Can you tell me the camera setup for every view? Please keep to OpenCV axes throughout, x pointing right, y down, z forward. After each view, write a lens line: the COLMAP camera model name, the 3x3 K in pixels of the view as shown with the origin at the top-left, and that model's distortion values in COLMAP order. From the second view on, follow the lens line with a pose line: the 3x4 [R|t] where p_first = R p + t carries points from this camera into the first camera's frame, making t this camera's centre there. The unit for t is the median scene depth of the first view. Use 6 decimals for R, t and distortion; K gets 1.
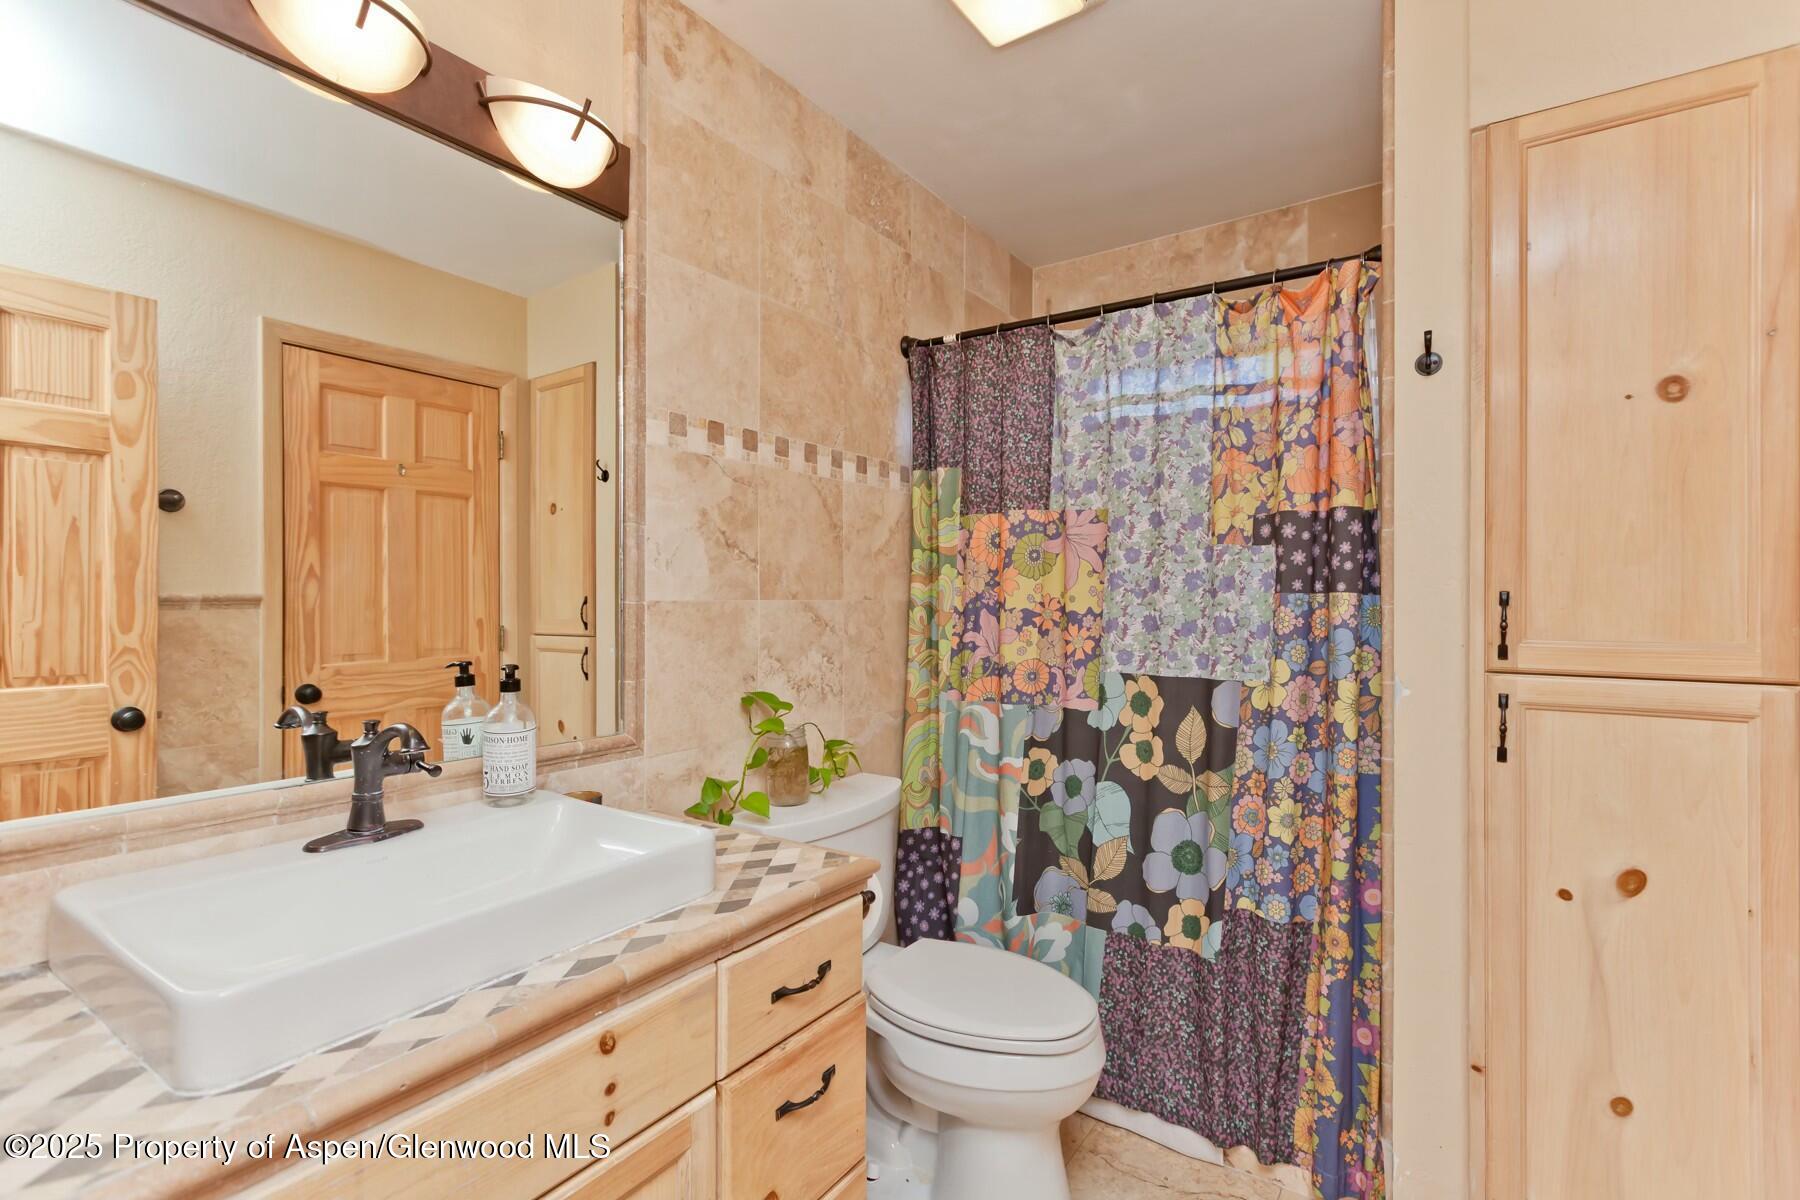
lens RADIAL K [[816.9, 0, 898.7], [0, 816.9, 602.2], [0, 0, 1]] dist [-0.000943, 0.001223]
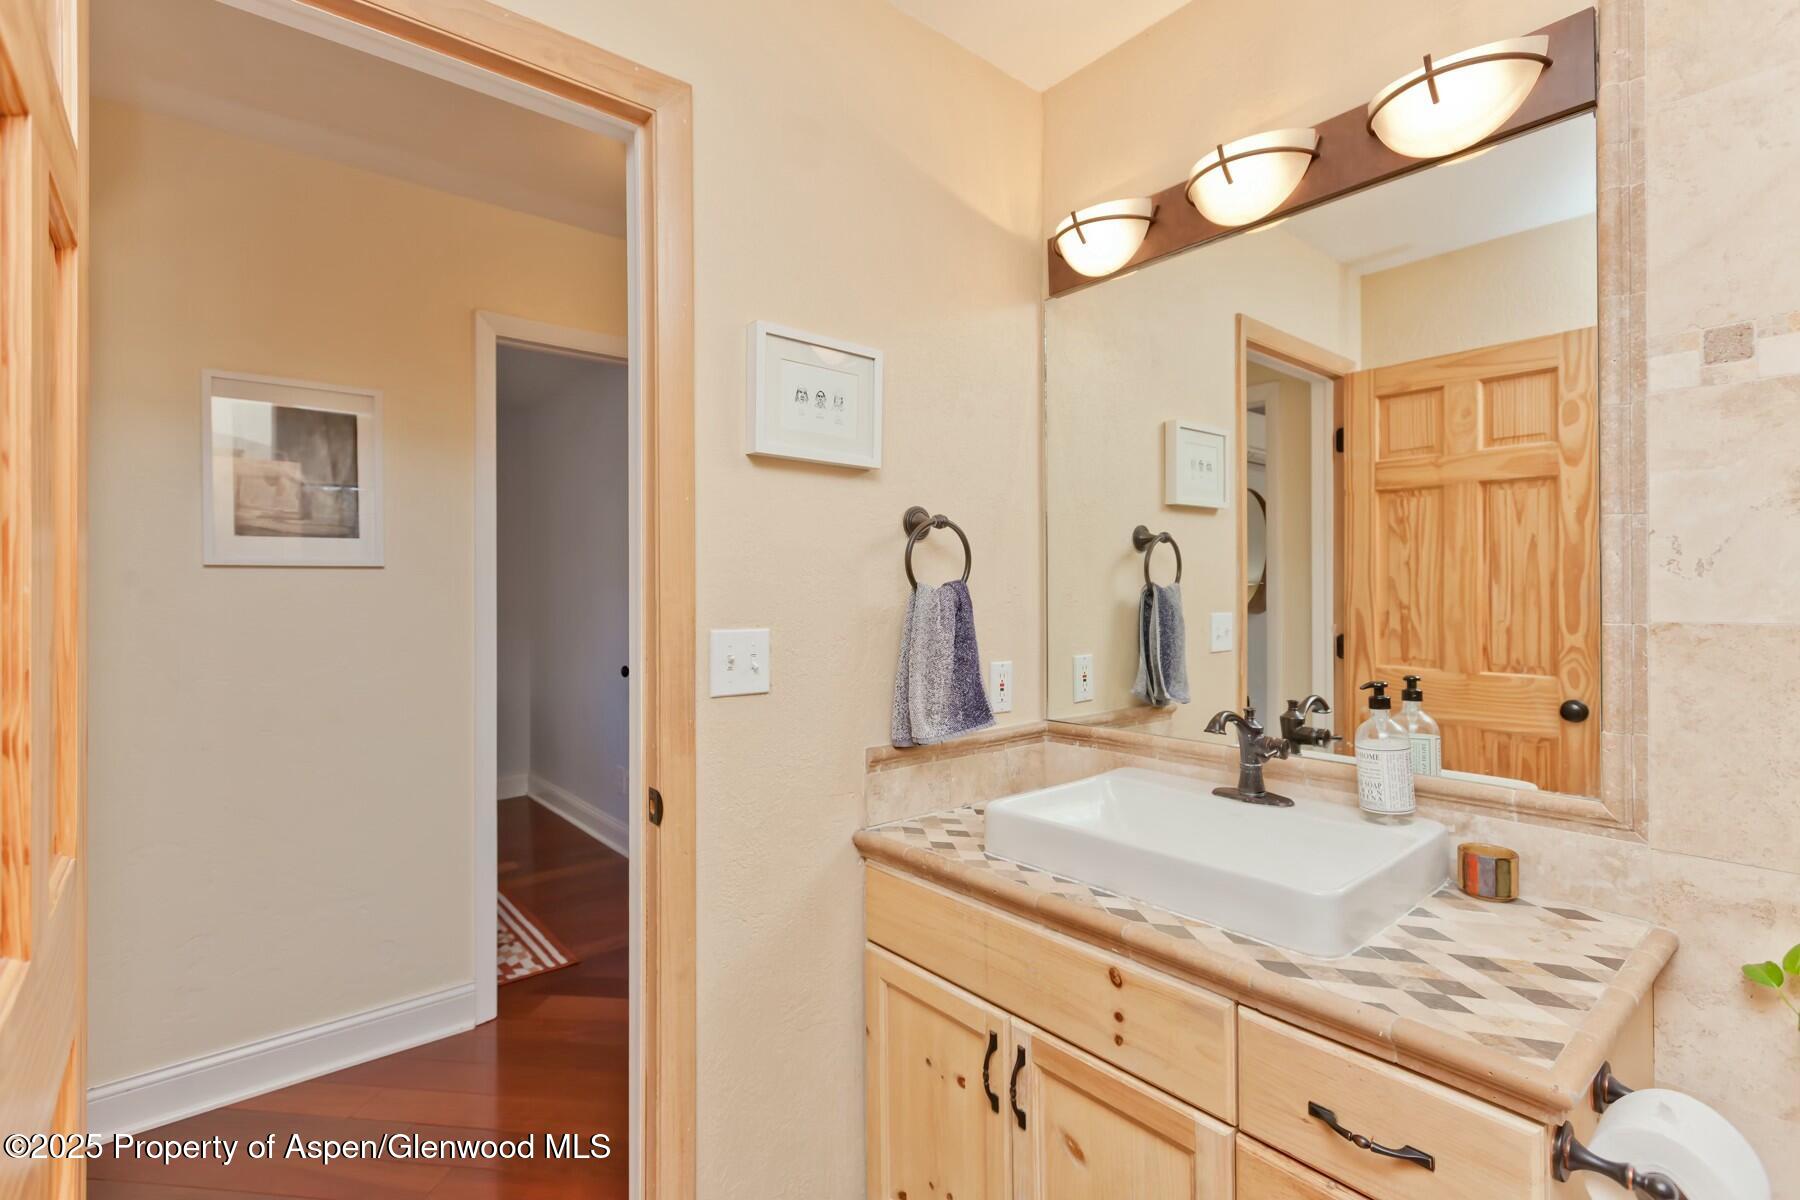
lens RADIAL K [[816.9, 0, 901.1], [0, 816.9, 596.4], [0, 0, 1]] dist [-0.000943, 0.001223]
pose [[-0.262959, 0.003757, -0.964800, 0.533799], [0.003100, 0.999991, 0.003049, -0.027935], [0.964802, -0.002189, -0.262968, 0.578286]]
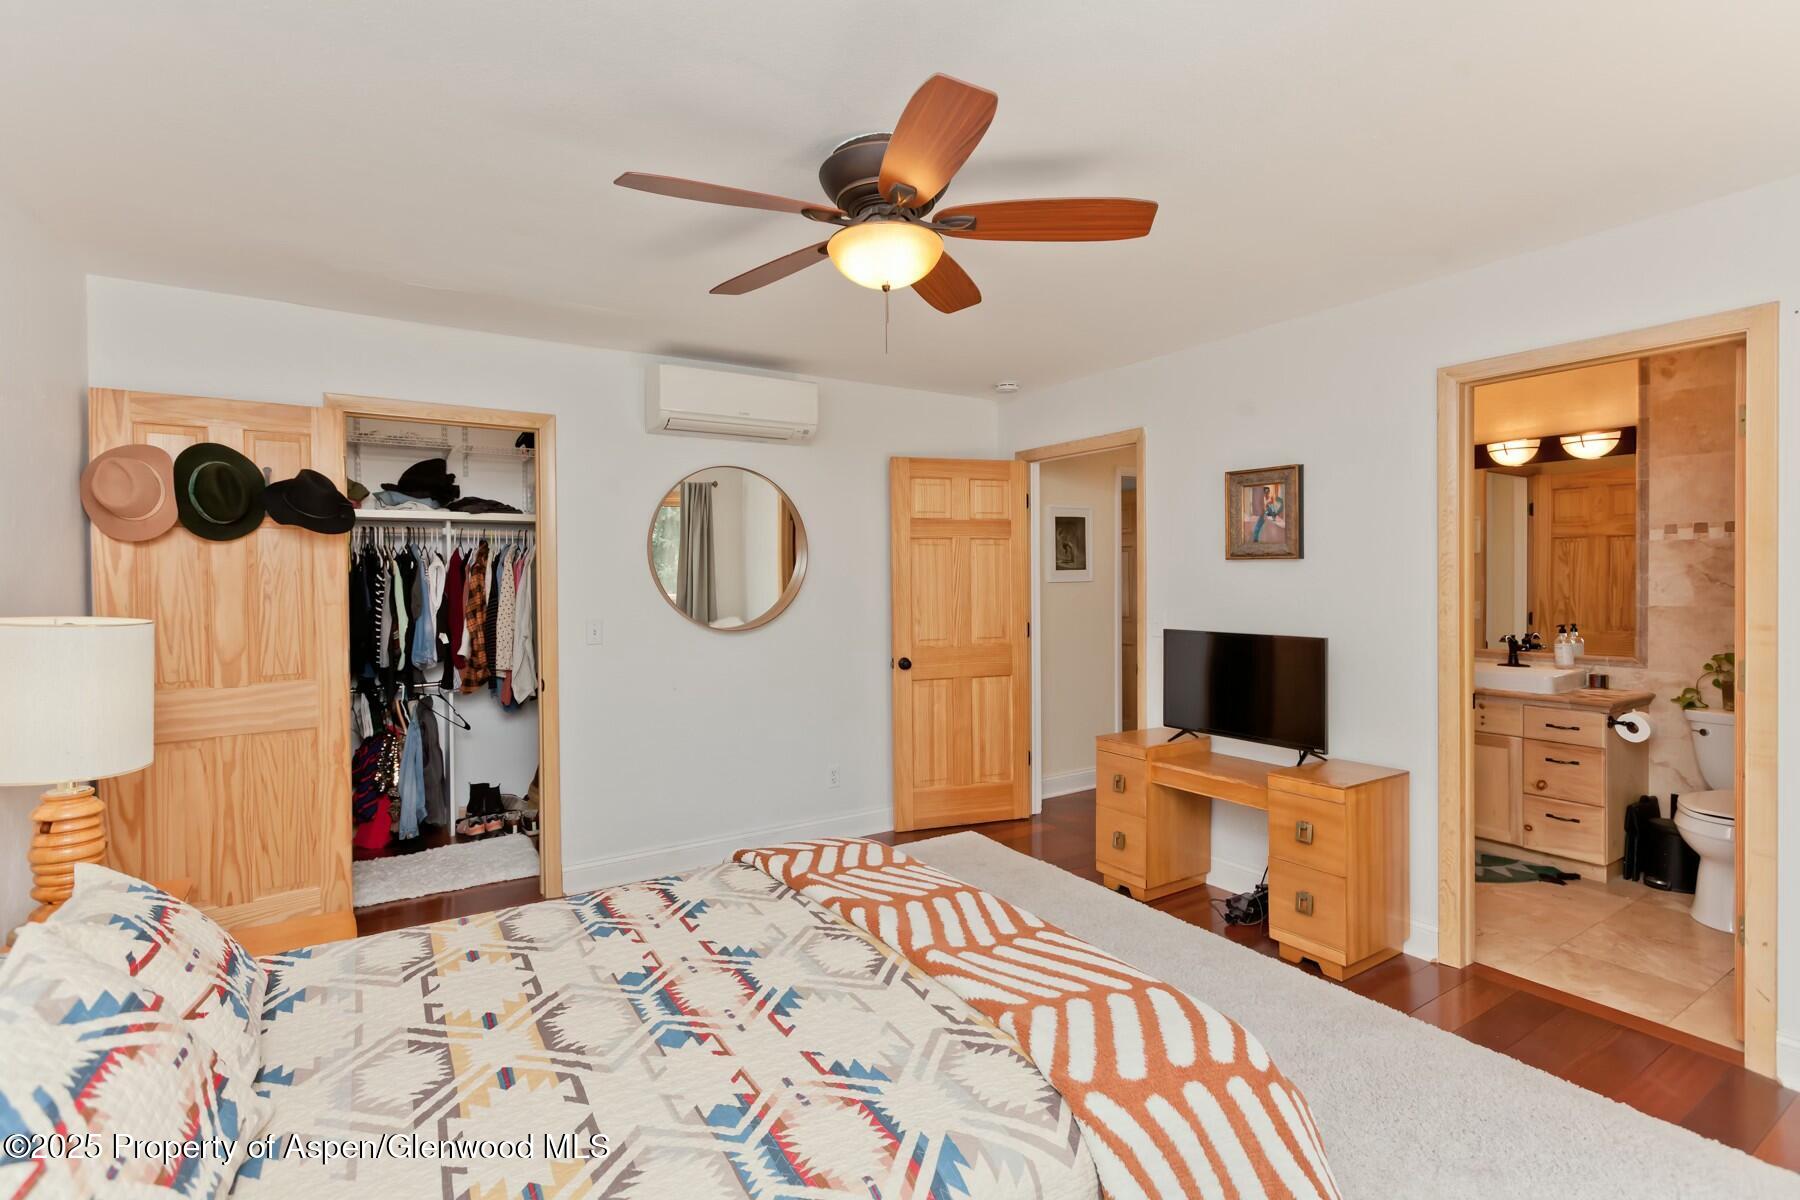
lens RADIAL K [[816.9, 0, 895.4], [0, 816.9, 588.0], [0, 0, 1]] dist [-0.000943, 0.001223]
pose [[-0.381625, 0.011487, -0.924246, 2.820651], [0.004543, 0.999934, 0.010551, -0.091579], [0.924306, -0.000172, -0.381652, -0.142415]]
